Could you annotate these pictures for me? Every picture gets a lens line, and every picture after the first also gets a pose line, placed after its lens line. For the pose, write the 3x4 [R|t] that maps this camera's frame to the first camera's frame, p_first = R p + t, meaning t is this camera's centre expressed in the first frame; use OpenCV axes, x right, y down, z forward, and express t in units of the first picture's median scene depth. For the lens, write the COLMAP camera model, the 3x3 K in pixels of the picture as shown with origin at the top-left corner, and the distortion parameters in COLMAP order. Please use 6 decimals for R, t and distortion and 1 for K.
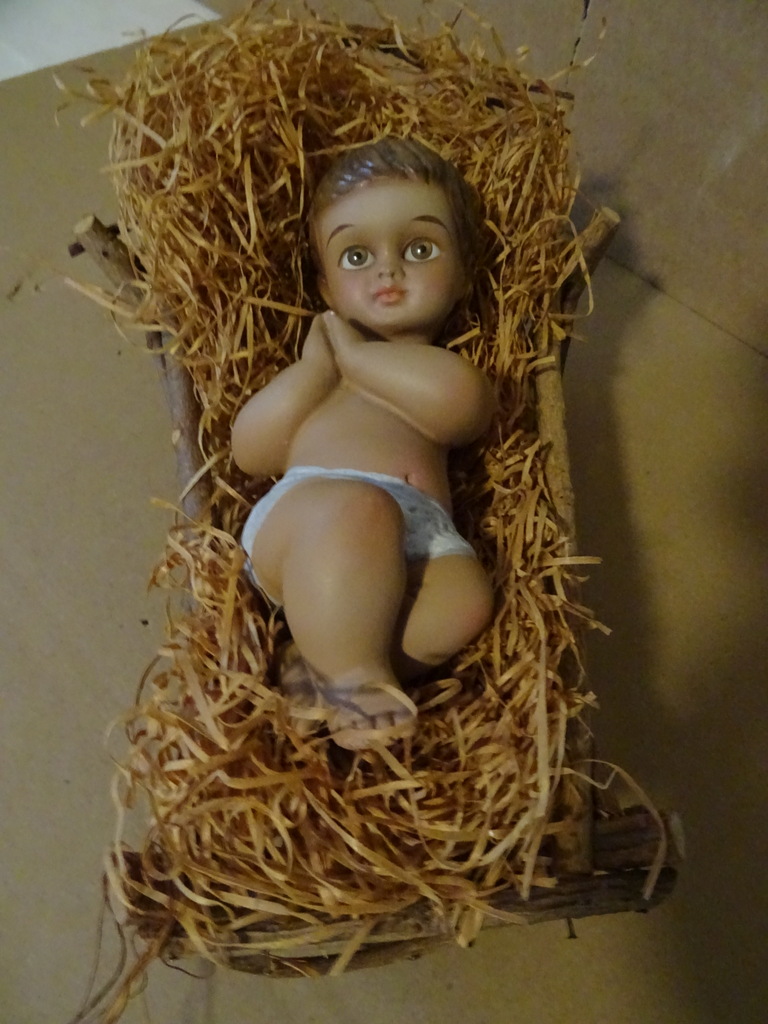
lens RADIAL K [[714.6, 0, 380.8], [0, 714.6, 510.8], [0, 0, 1]] dist [0.006638, 0.002280]
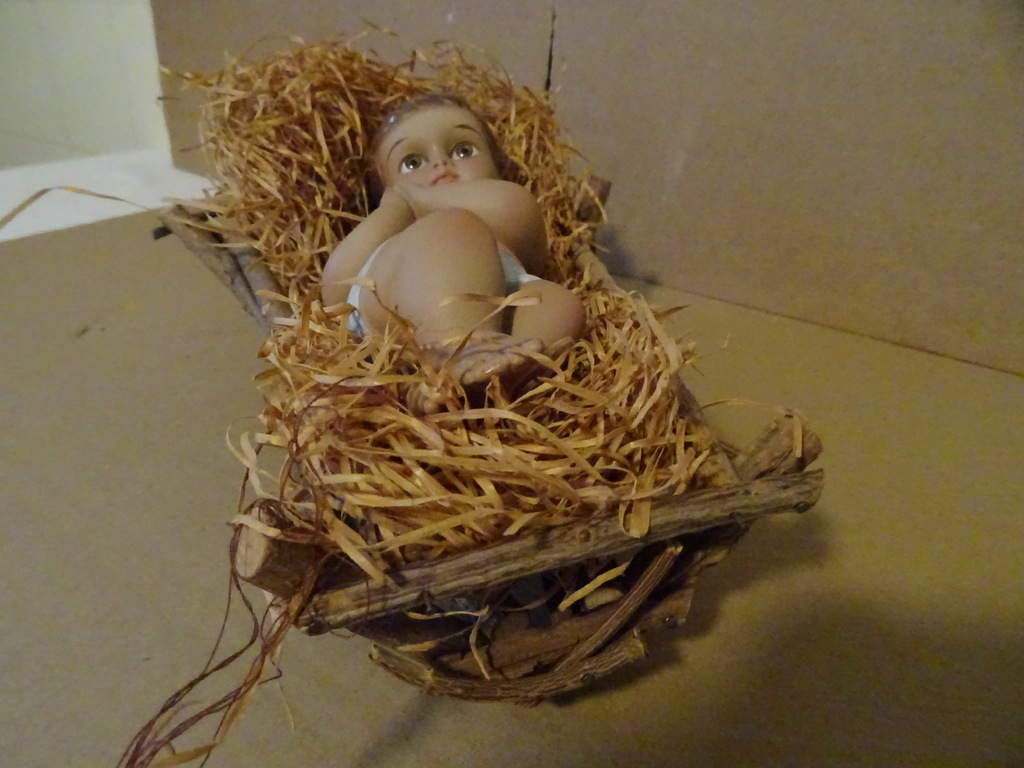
lens RADIAL K [[714.6, 0, 513.2], [0, 714.6, 385.7], [0, 0, 1]] dist [0.006638, 0.002280]
pose [[0.977551, -0.130666, 0.165287, -0.118139], [0.189275, 0.889241, -0.416445, 0.530523], [-0.092565, 0.438381, 0.894010, 0.048629]]
